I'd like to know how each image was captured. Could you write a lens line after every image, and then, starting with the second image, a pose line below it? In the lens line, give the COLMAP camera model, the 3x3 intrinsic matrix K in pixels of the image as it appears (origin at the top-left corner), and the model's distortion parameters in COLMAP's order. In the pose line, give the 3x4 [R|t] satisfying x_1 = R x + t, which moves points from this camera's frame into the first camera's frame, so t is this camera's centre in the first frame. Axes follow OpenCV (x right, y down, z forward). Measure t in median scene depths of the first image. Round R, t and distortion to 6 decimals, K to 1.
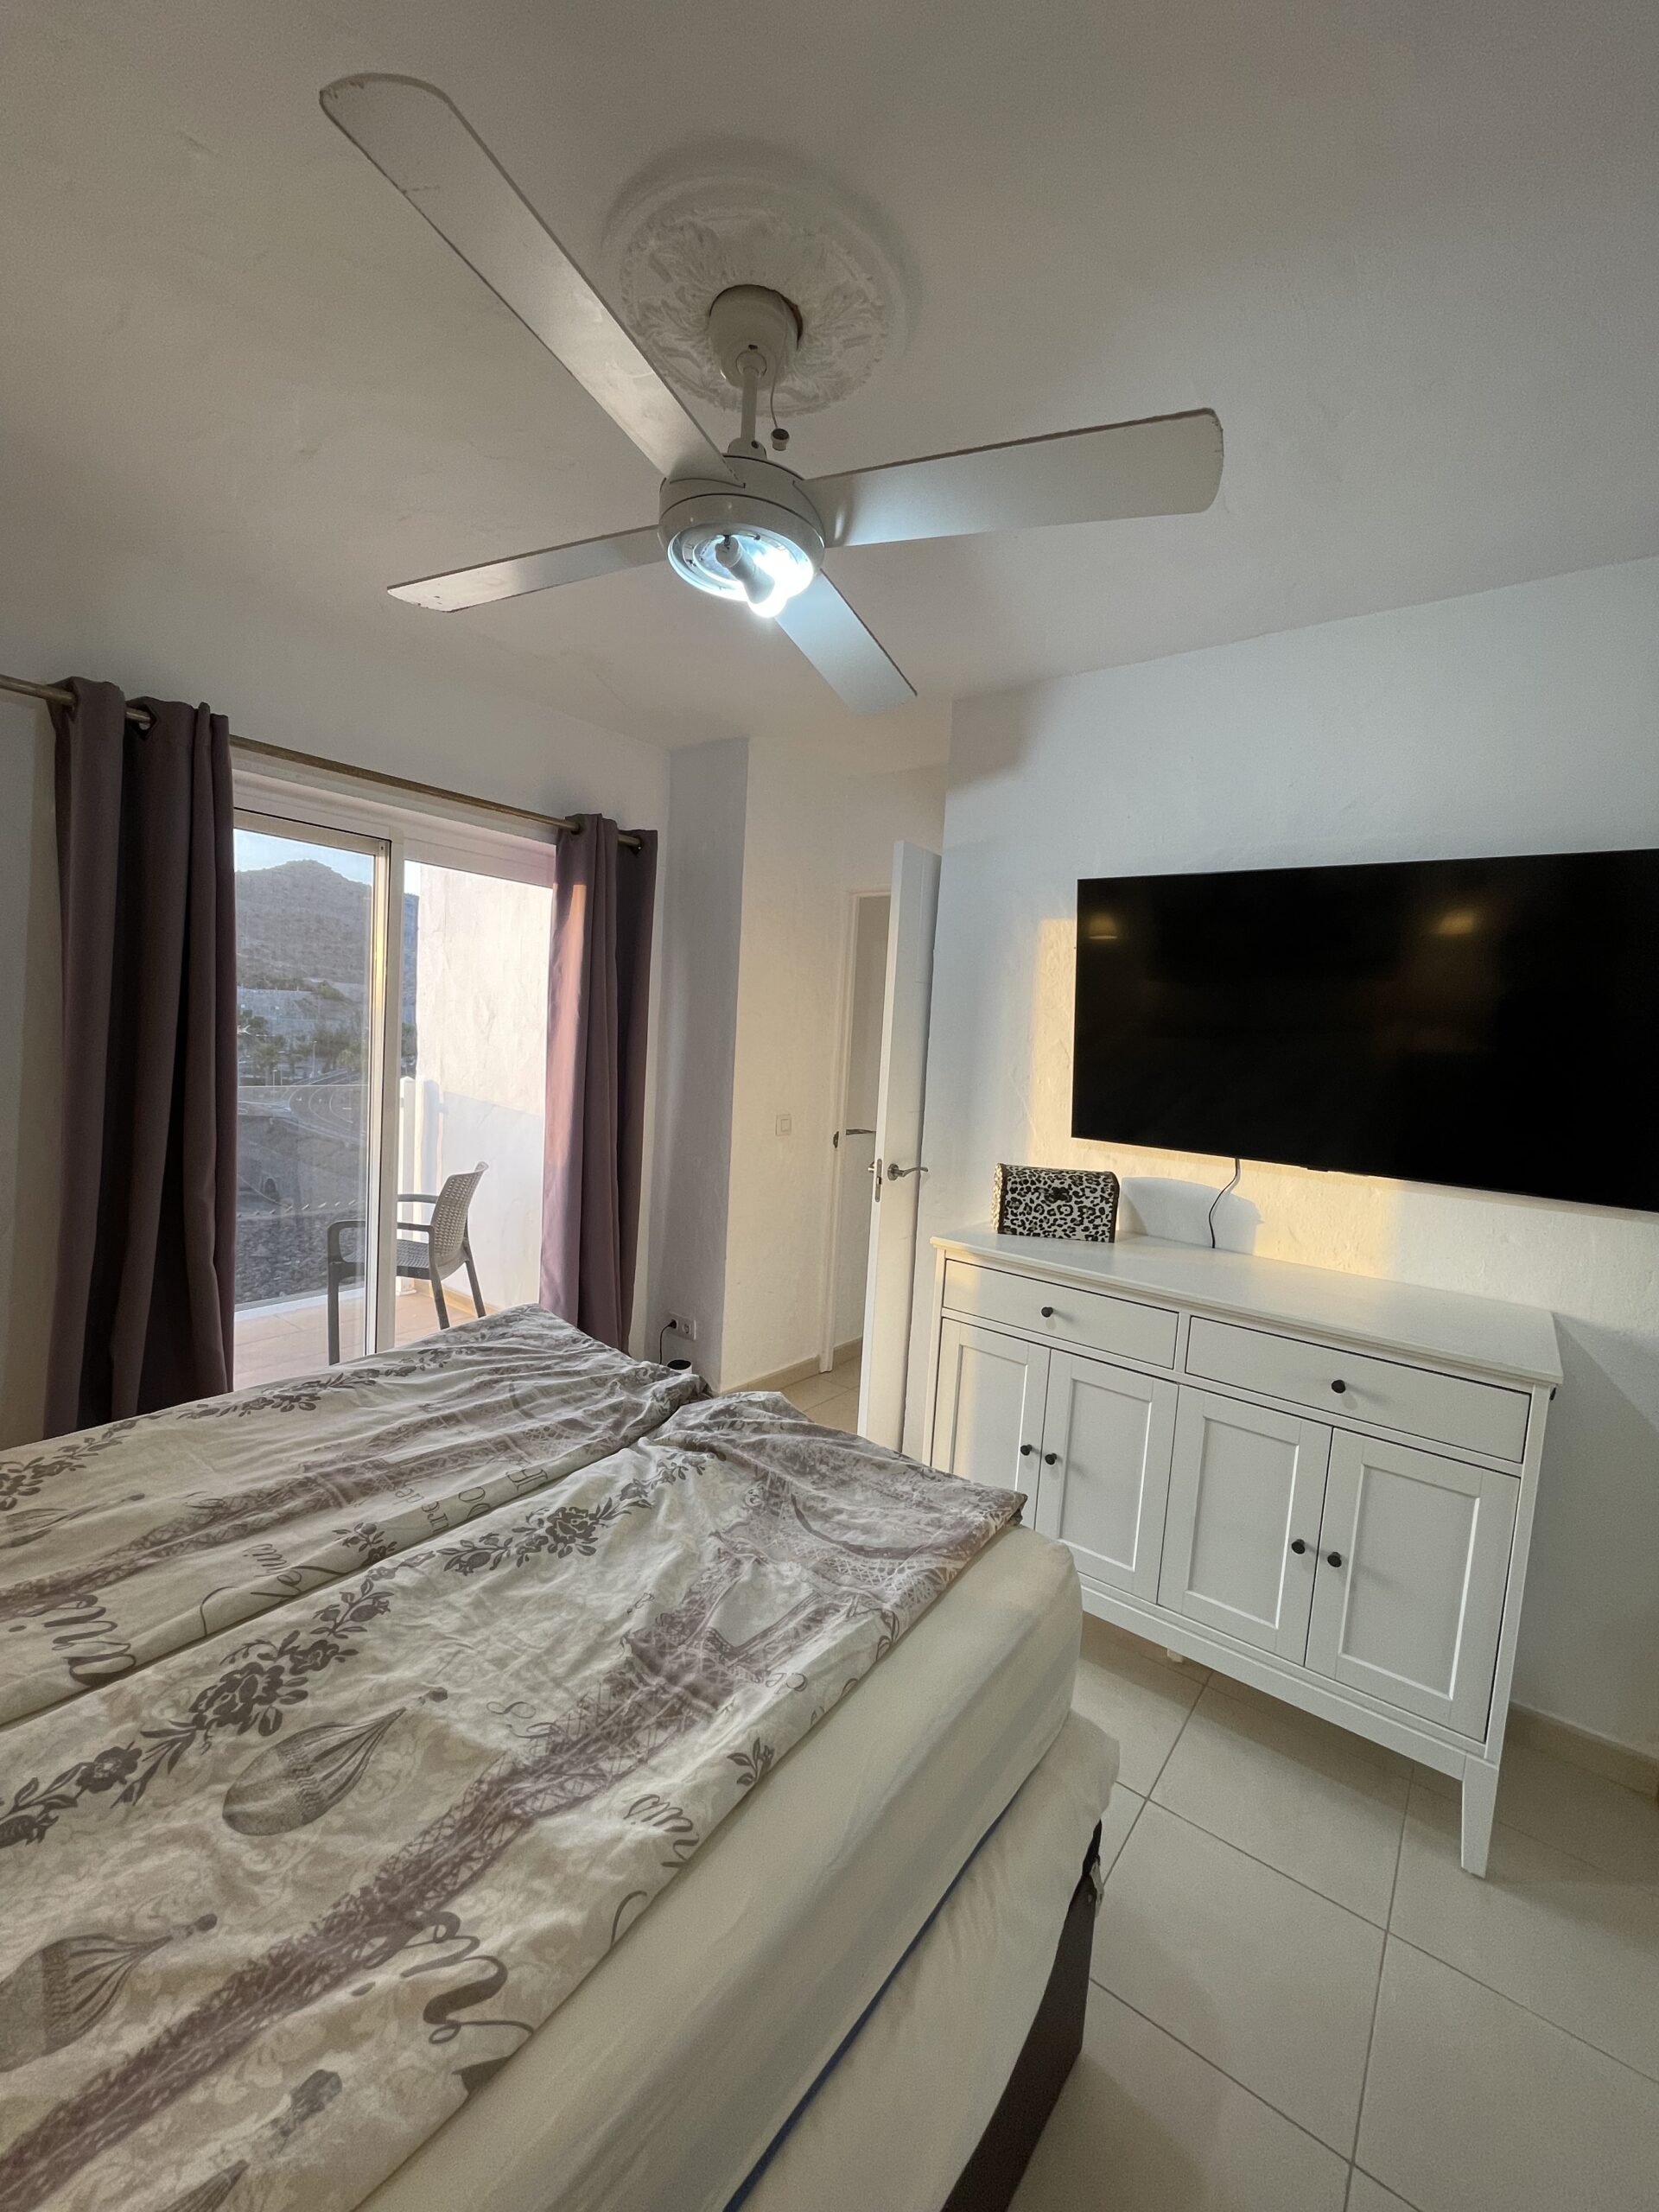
lens RADIAL K [[887.5, 0, 829.5], [0, 887.5, 1106.0], [0, 0, 1]] dist [-0.001053, -0.000008]
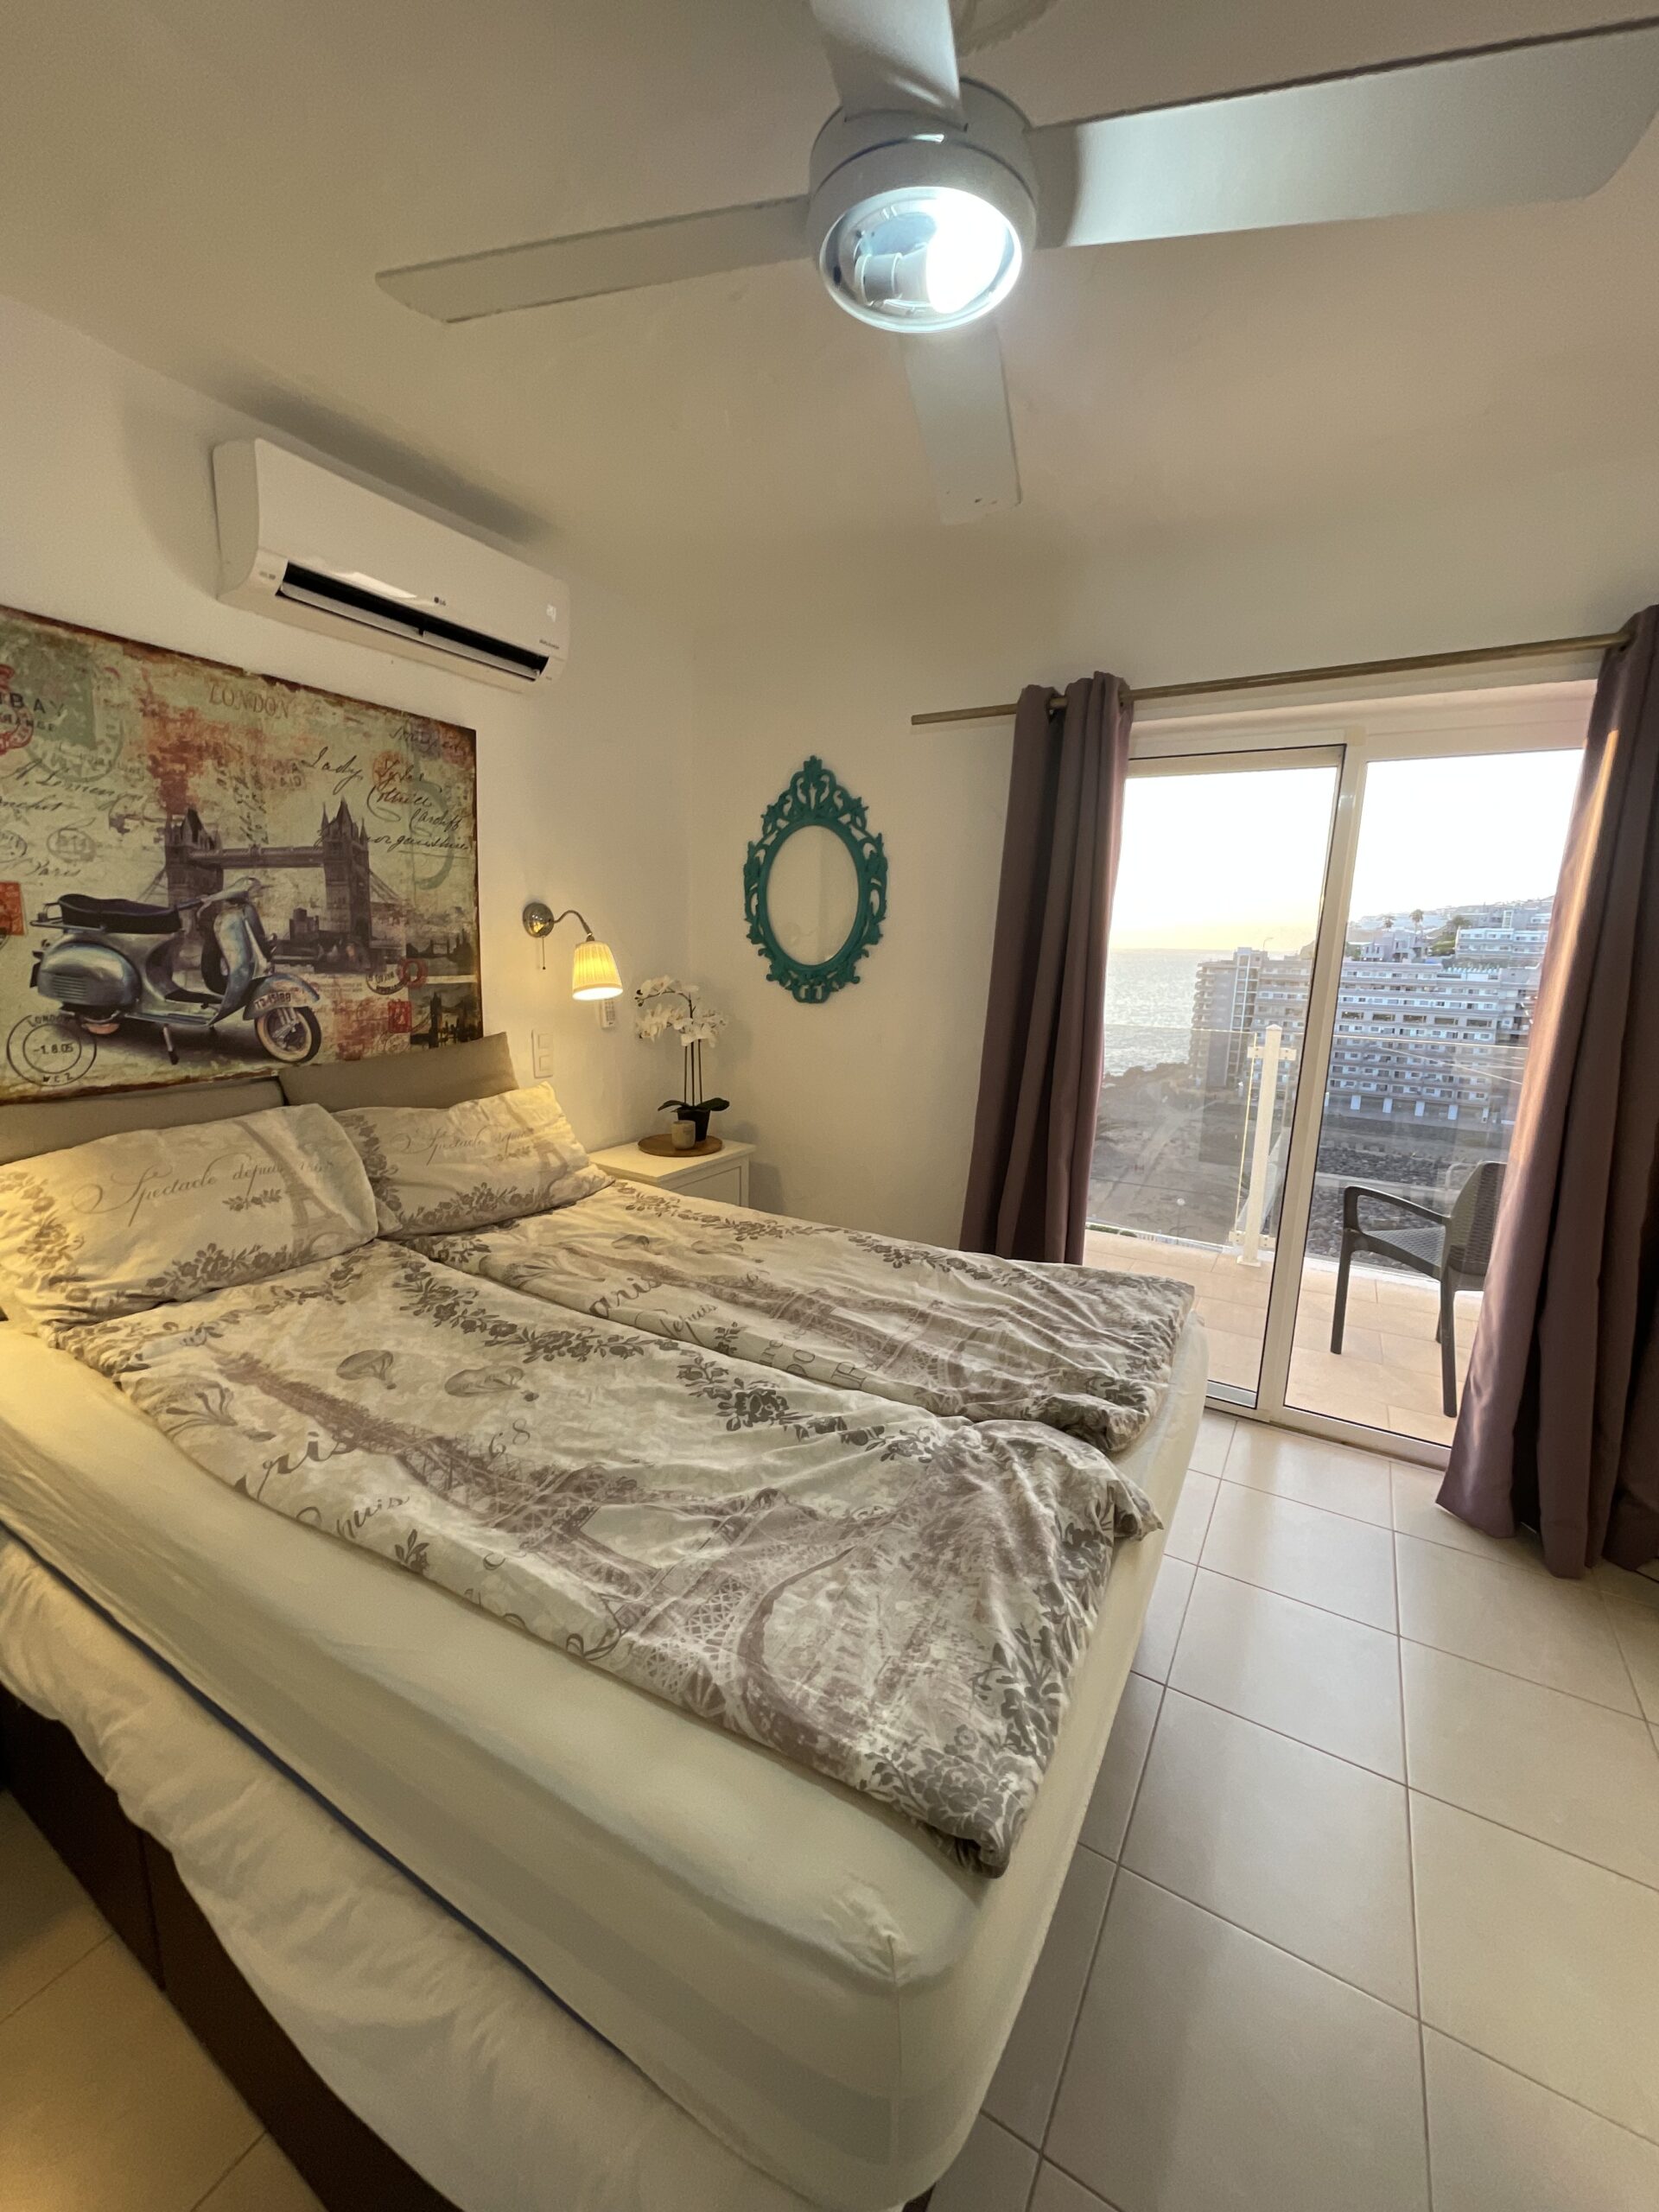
lens RADIAL K [[887.5, 0, 829.5], [0, 887.5, 1106.0], [0, 0, 1]] dist [-0.001053, -0.000008]
pose [[0.133747, 0.130825, -0.982342, 0.637414], [-0.099962, 0.987974, 0.117965, -0.010573], [0.985961, 0.082420, 0.145216, 0.809763]]
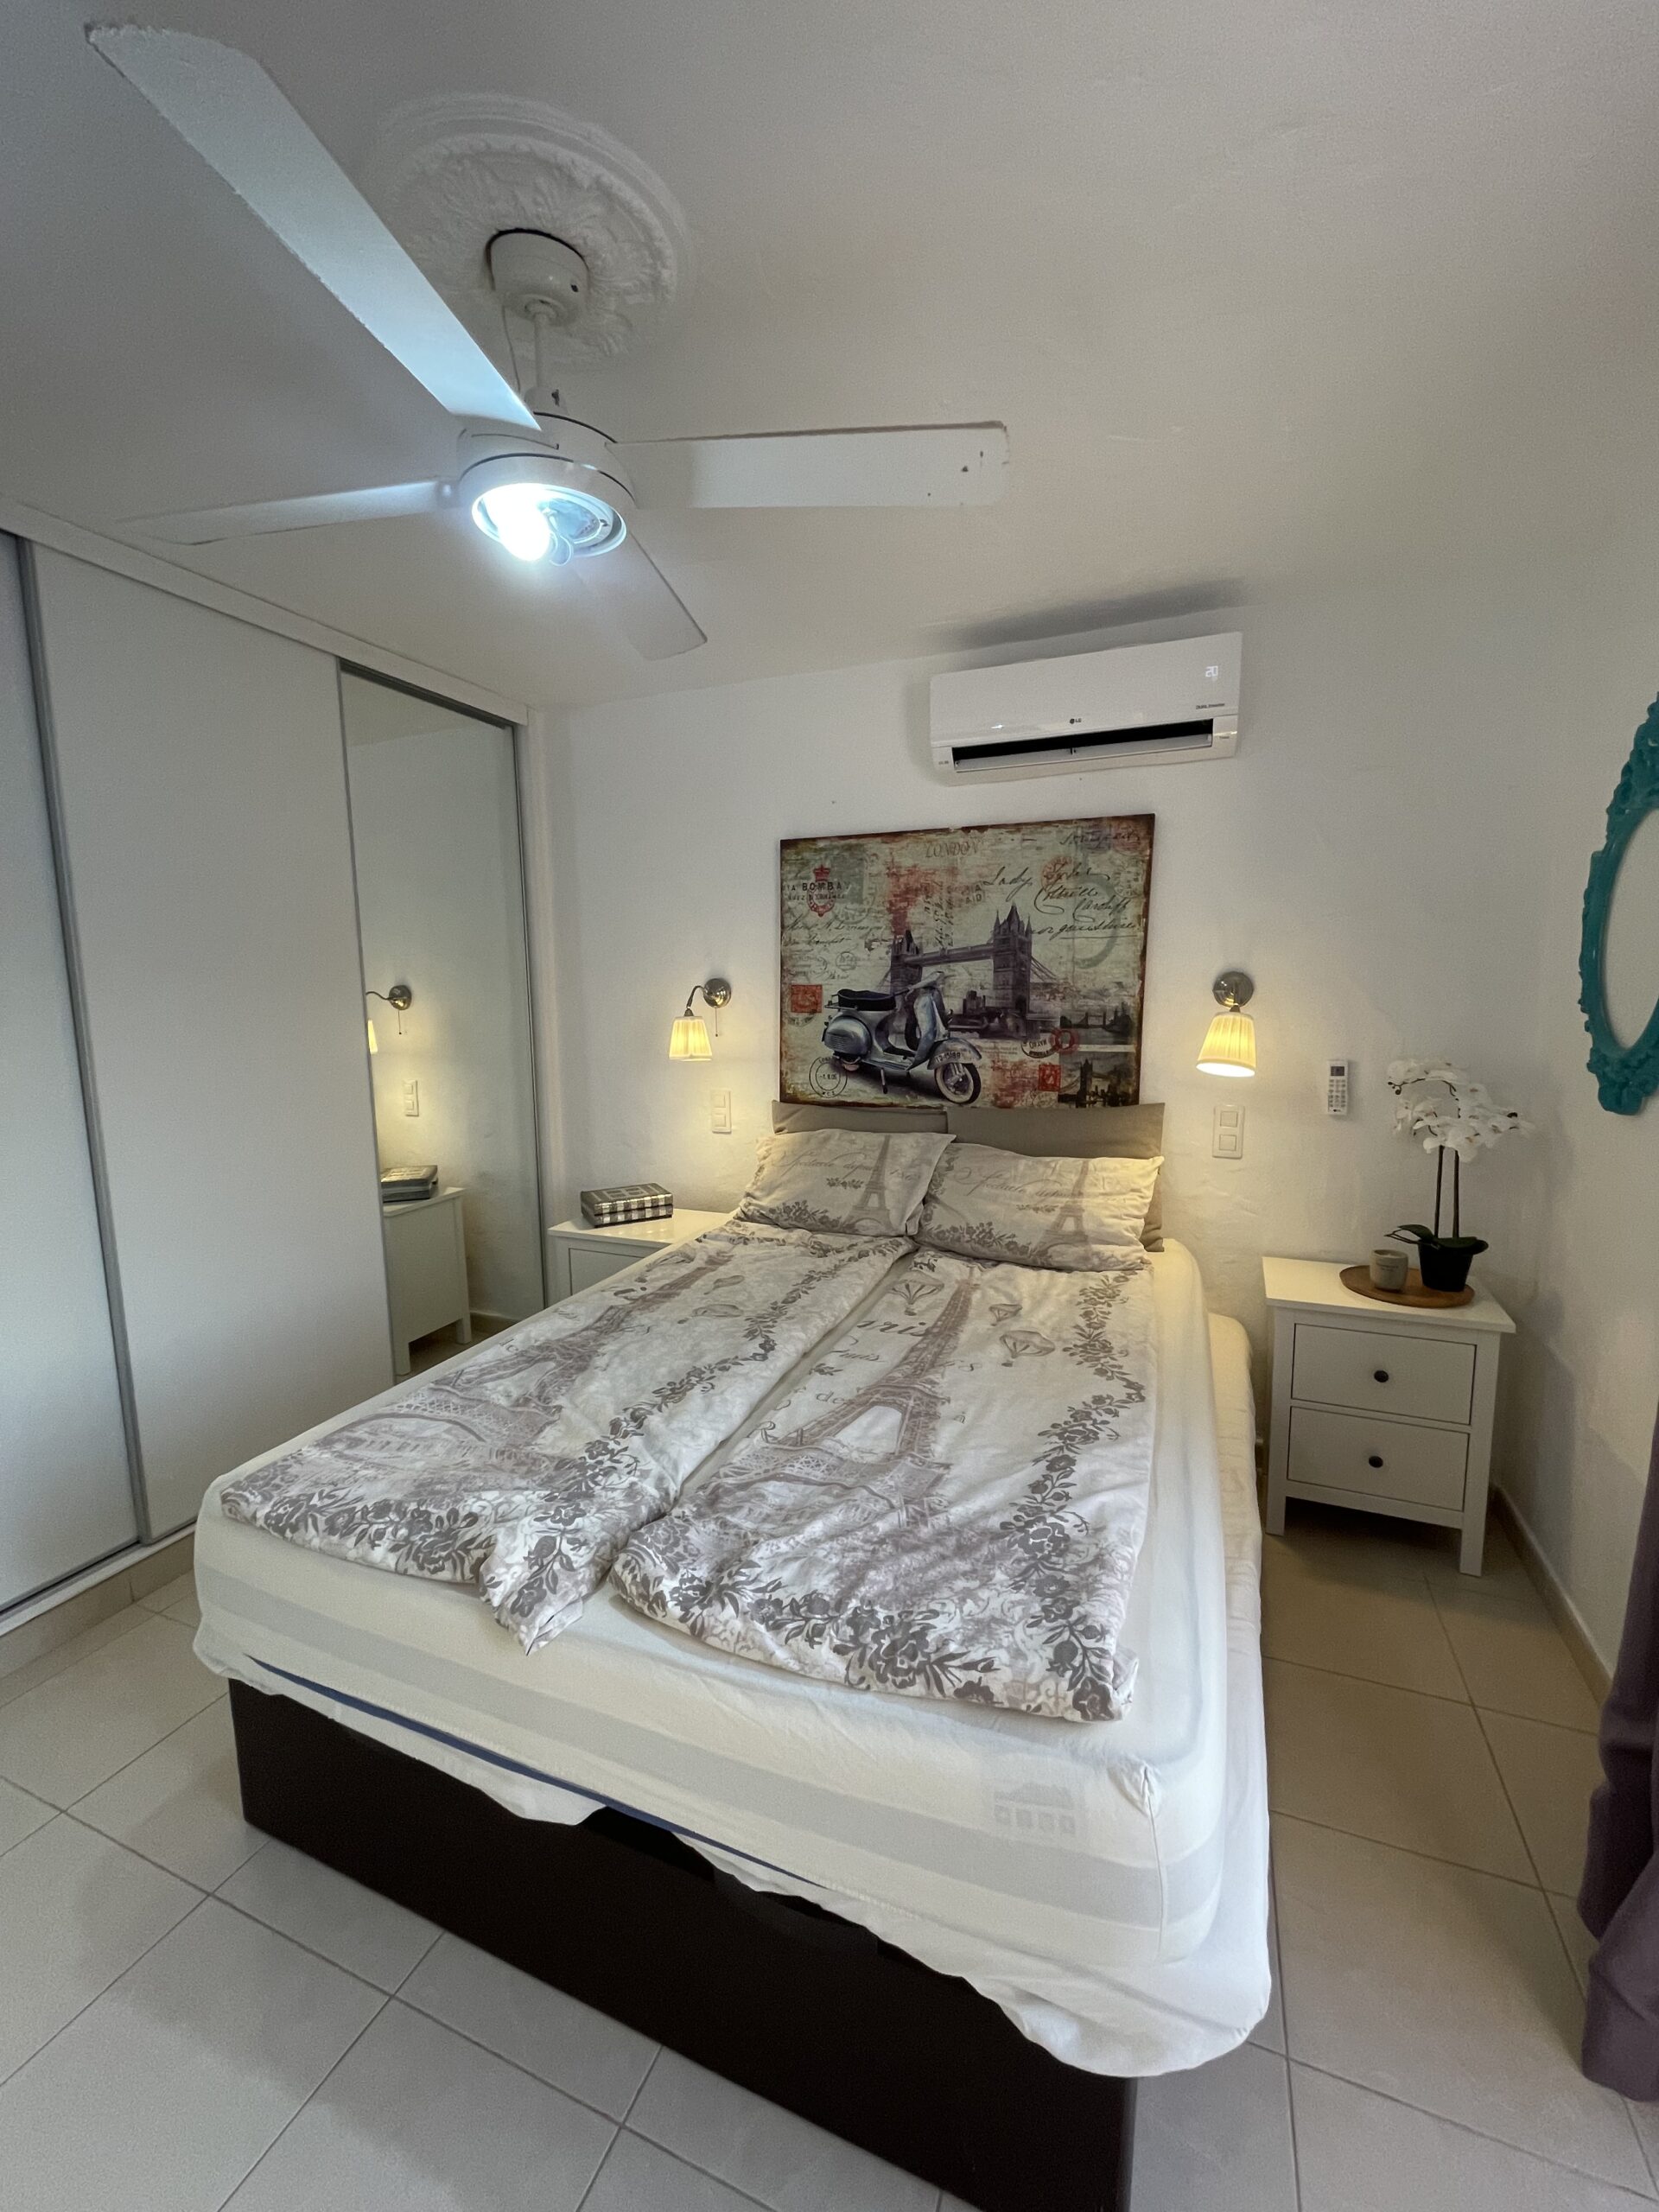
lens RADIAL K [[887.5, 0, 829.5], [0, 887.5, 1106.0], [0, 0, 1]] dist [-0.001053, -0.000008]
pose [[-0.960978, -0.013544, -0.276292, -0.127679], [-0.068093, 0.979649, 0.188814, -0.174875], [0.268112, 0.200260, -0.942344, 1.974783]]
